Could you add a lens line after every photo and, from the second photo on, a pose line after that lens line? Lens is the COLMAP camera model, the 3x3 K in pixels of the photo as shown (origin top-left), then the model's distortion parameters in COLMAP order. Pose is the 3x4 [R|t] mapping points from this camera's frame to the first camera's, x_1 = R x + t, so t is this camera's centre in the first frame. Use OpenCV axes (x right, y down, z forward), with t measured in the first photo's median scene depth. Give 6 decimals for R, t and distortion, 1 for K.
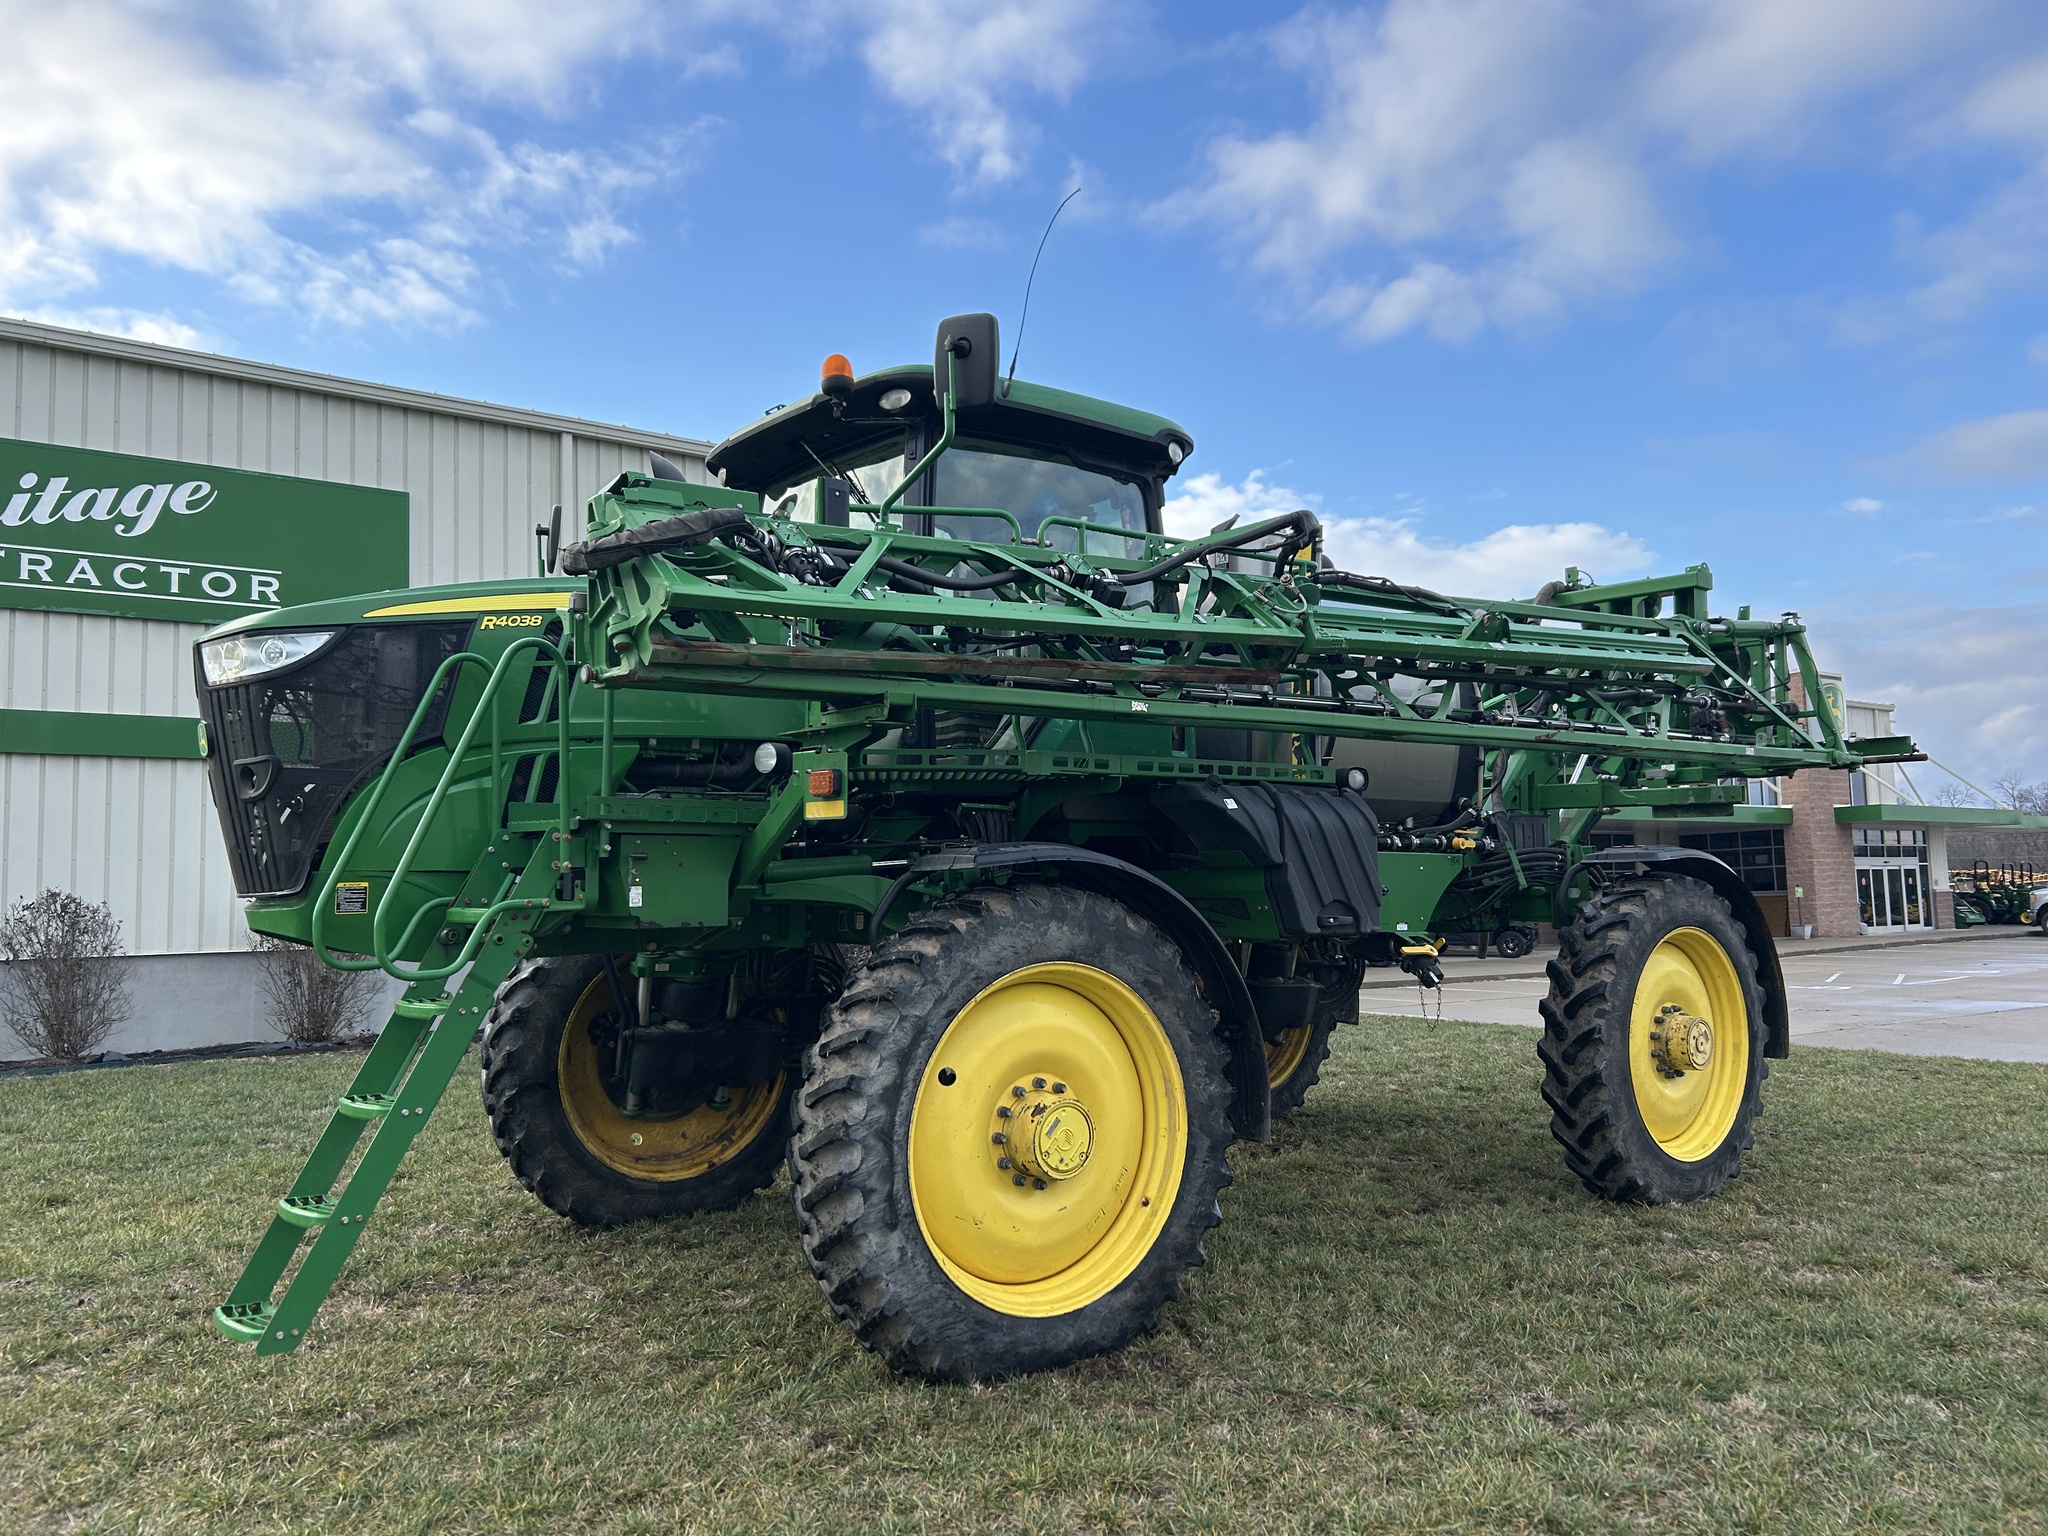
lens RADIAL K [[1485.9, 0, 973.7], [0, 1485.9, 762.8], [0, 0, 1]] dist [0.009942, -0.000860]
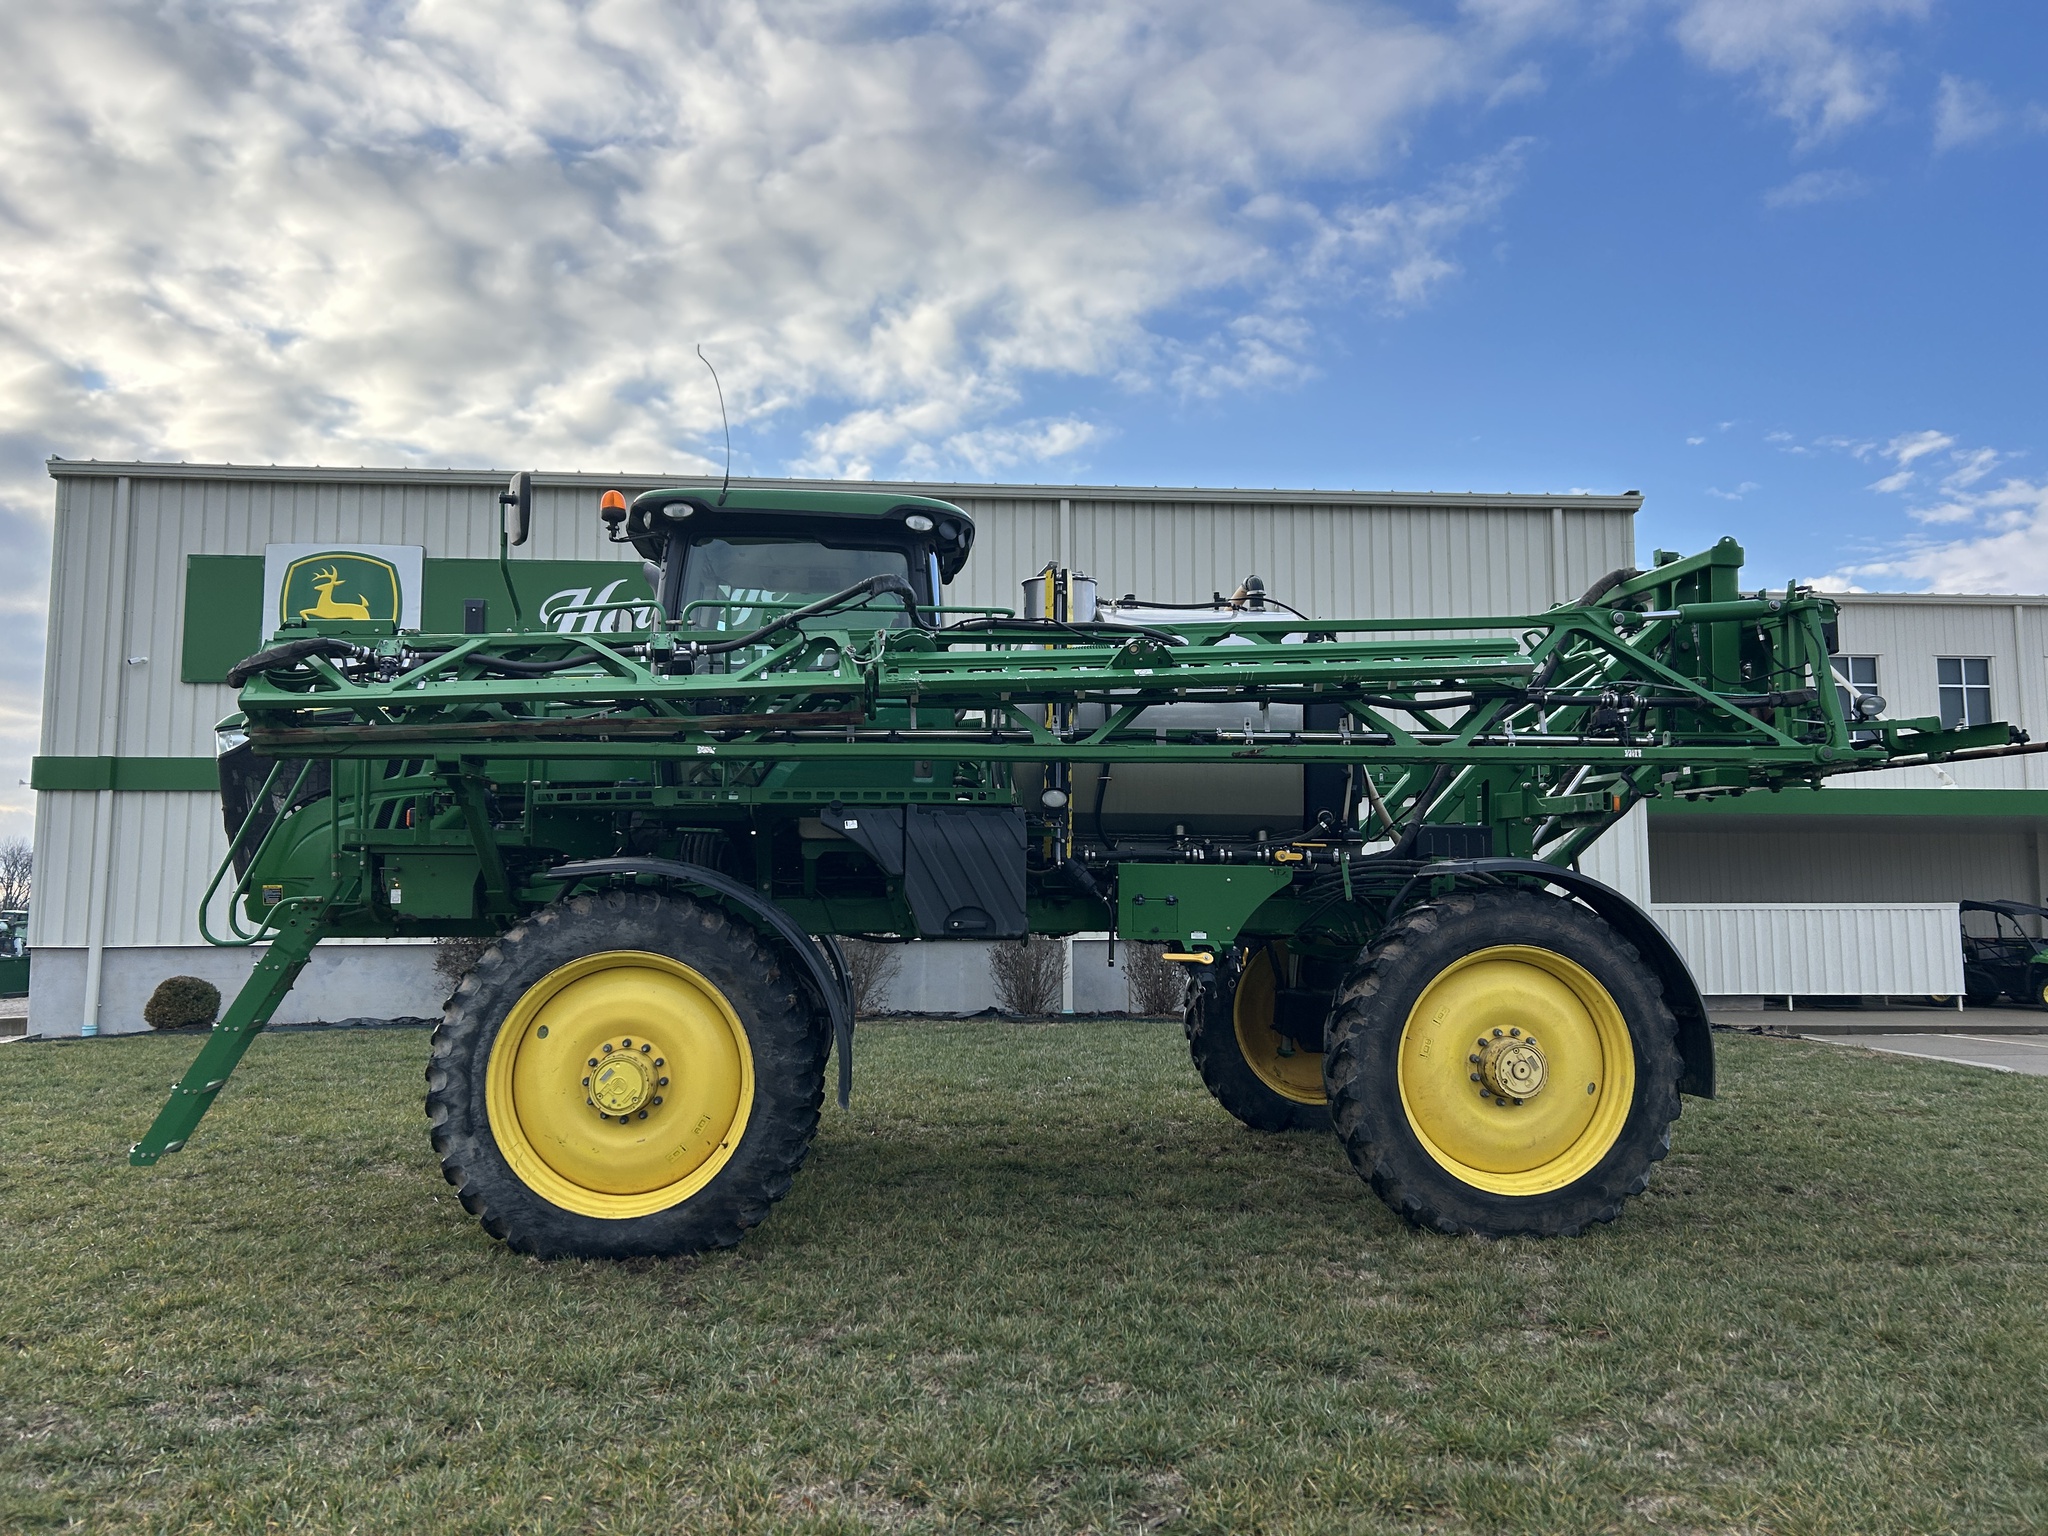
lens RADIAL K [[1402.3, 0, 1024.0], [0, 1402.3, 768.0], [0, 0, 1]] dist [0.000789, -0.003100]
pose [[0.861428, -0.034870, -0.506682, 0.950563], [0.032142, 0.999383, -0.014133, 0.002528], [0.506862, -0.004111, 0.862017, 0.111194]]
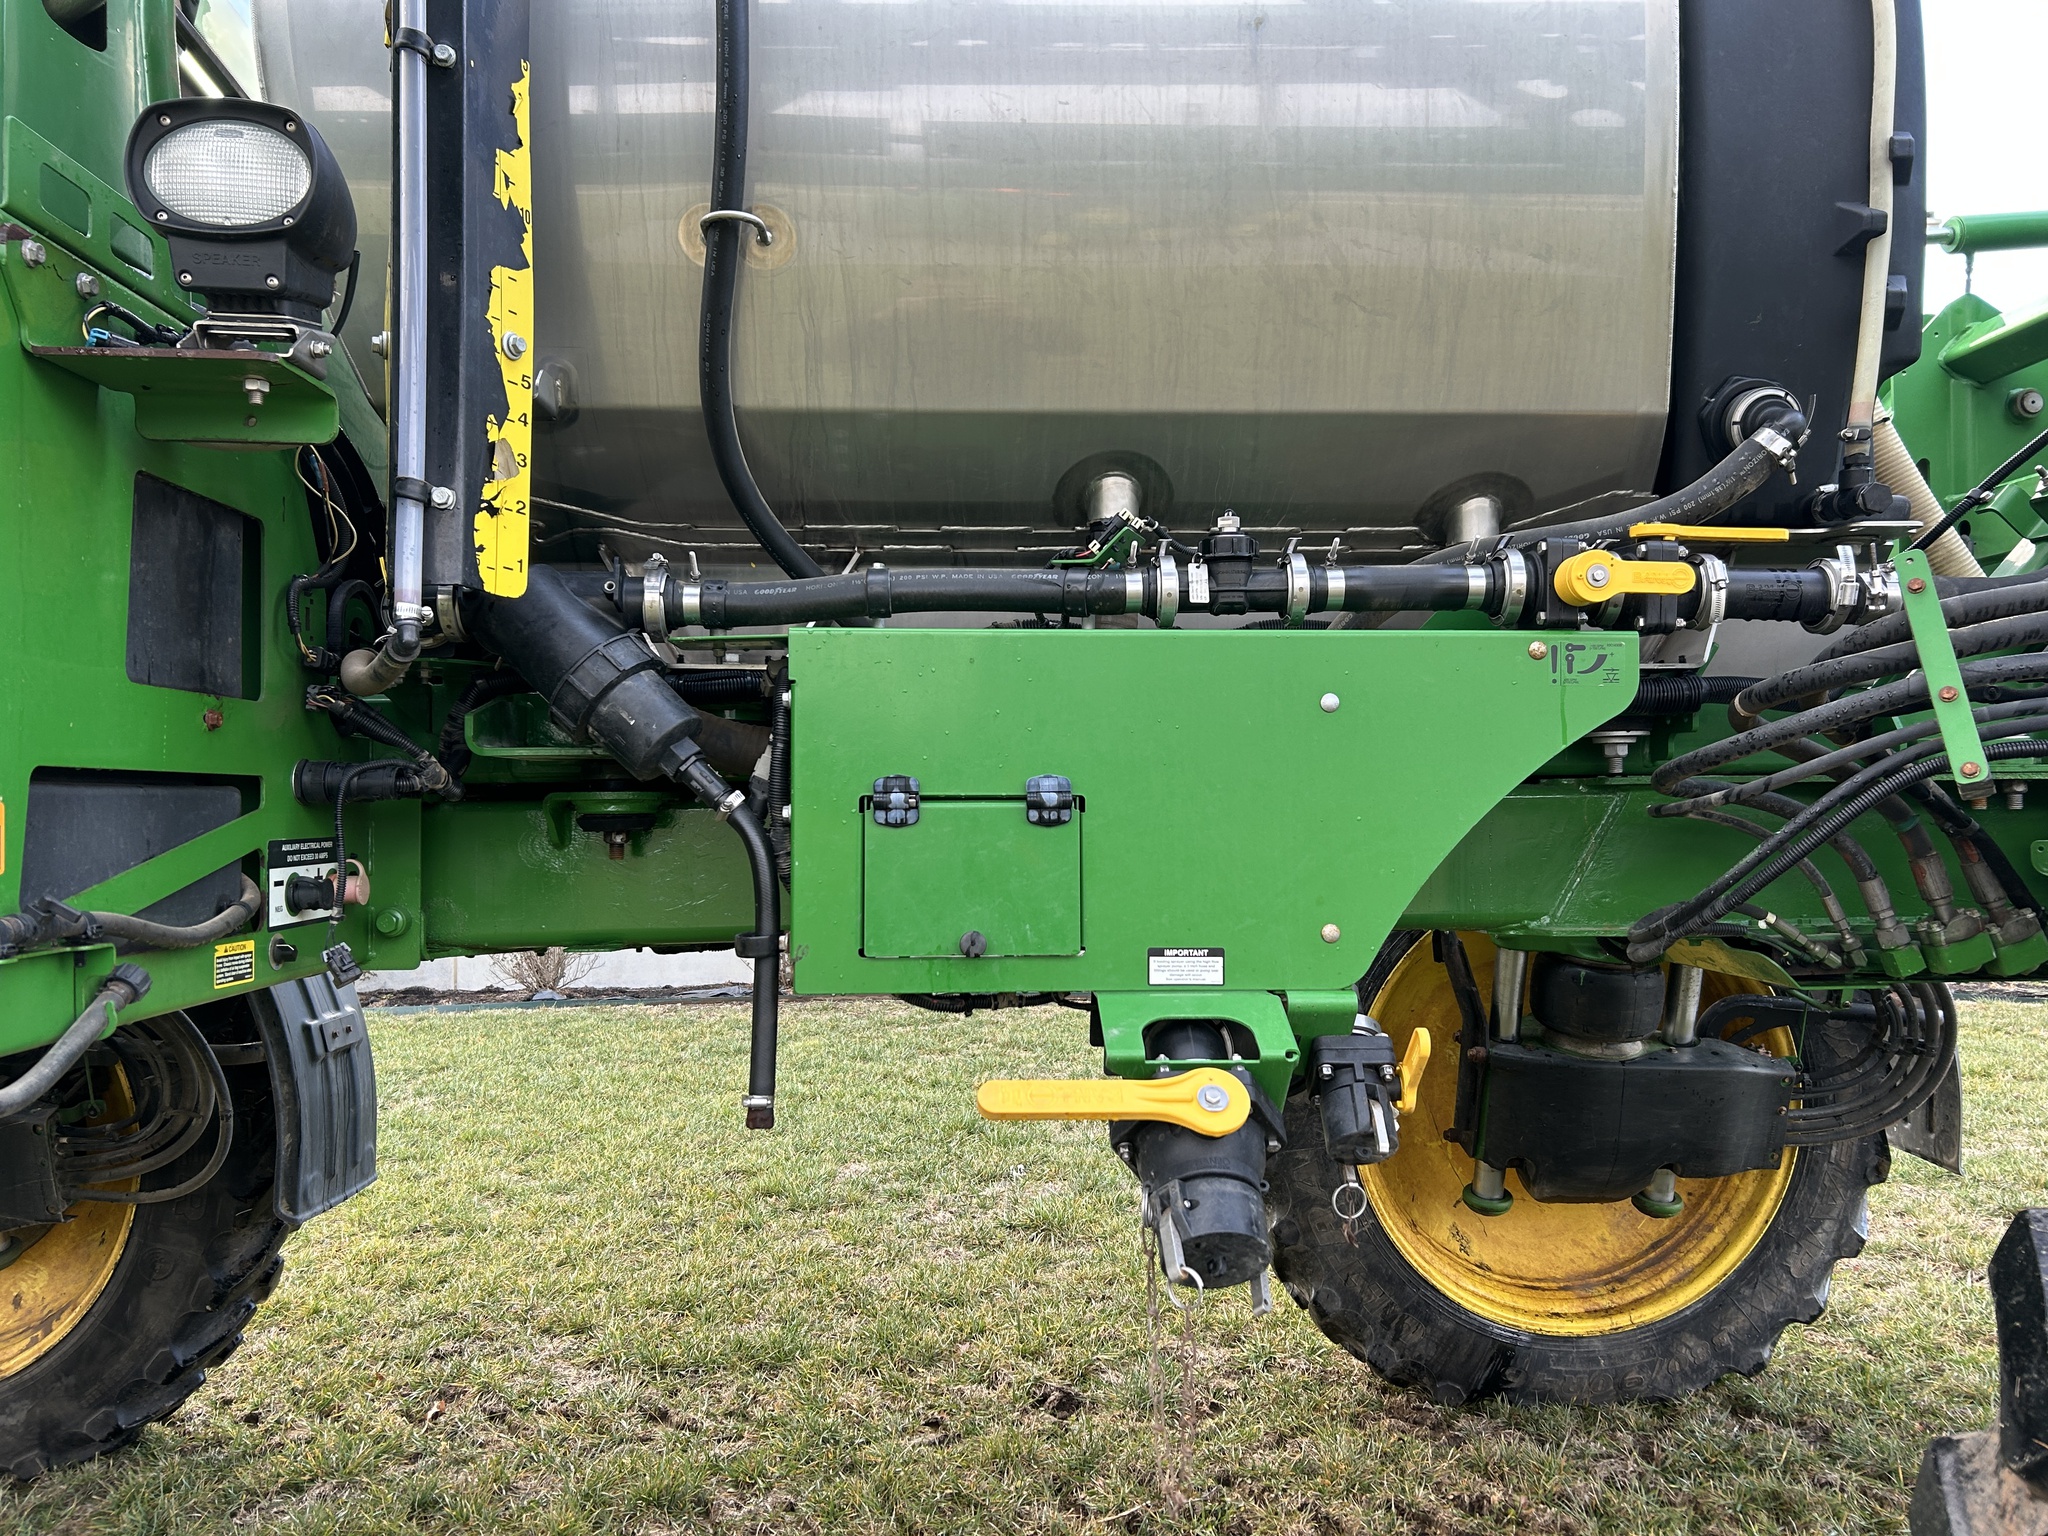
lens RADIAL K [[1571.2, 0, 1024.0], [0, 1571.2, 768.0], [0, 0, 1]] dist [-0.007735, -0.002671]
pose [[0.833539, -0.017576, -0.552181, 0.545868], [0.050182, 0.997771, 0.043992, 0.096151], [0.550176, -0.064379, 0.832563, 1.099725]]
